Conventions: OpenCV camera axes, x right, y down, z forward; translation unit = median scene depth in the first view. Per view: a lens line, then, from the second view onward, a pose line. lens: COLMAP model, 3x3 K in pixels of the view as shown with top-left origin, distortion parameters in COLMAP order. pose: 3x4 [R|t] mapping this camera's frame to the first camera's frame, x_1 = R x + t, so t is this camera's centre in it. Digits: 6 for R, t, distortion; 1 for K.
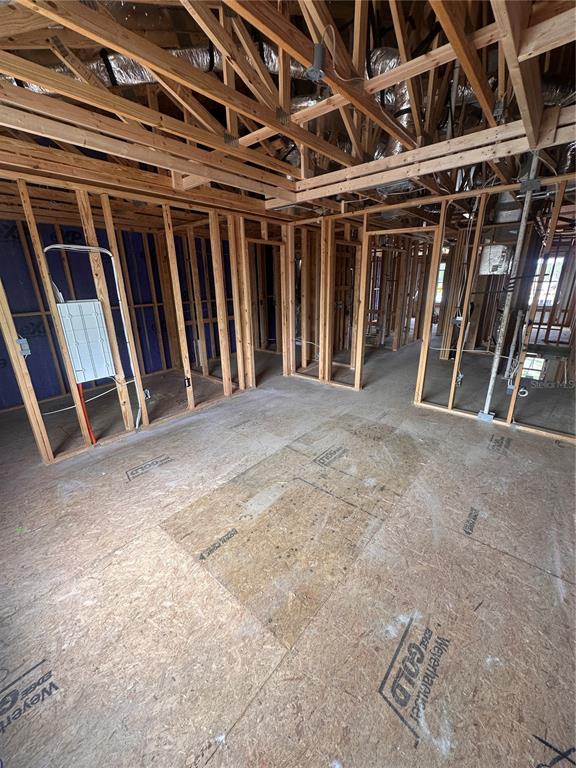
lens RADIAL K [[306.2, 0, 288.9], [0, 306.2, 382.9], [0, 0, 1]] dist [-0.003603, 0.000162]
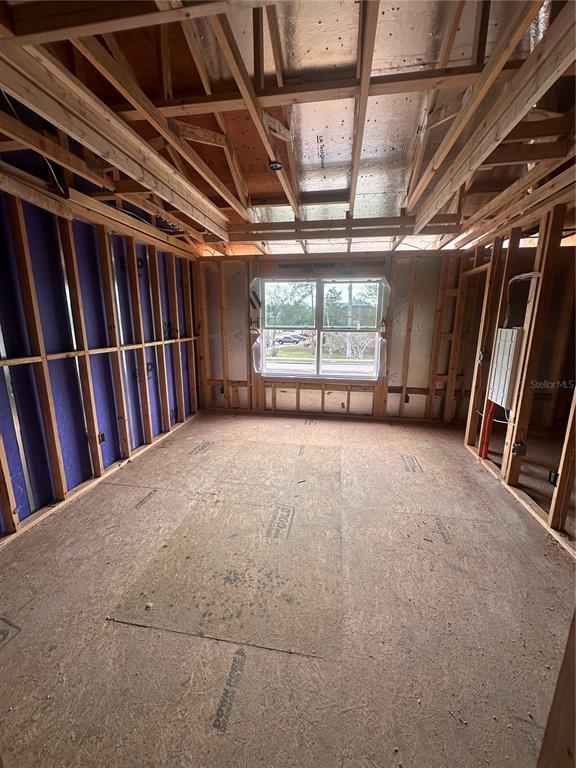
lens RADIAL K [[306.2, 0, 283.1], [0, 306.2, 381.3], [0, 0, 1]] dist [-0.003603, 0.000162]
pose [[-0.870095, 0.111858, -0.480023, 0.547365], [-0.150571, 0.867027, 0.474967, -0.530779], [0.469321, 0.485544, -0.737553, 1.634167]]
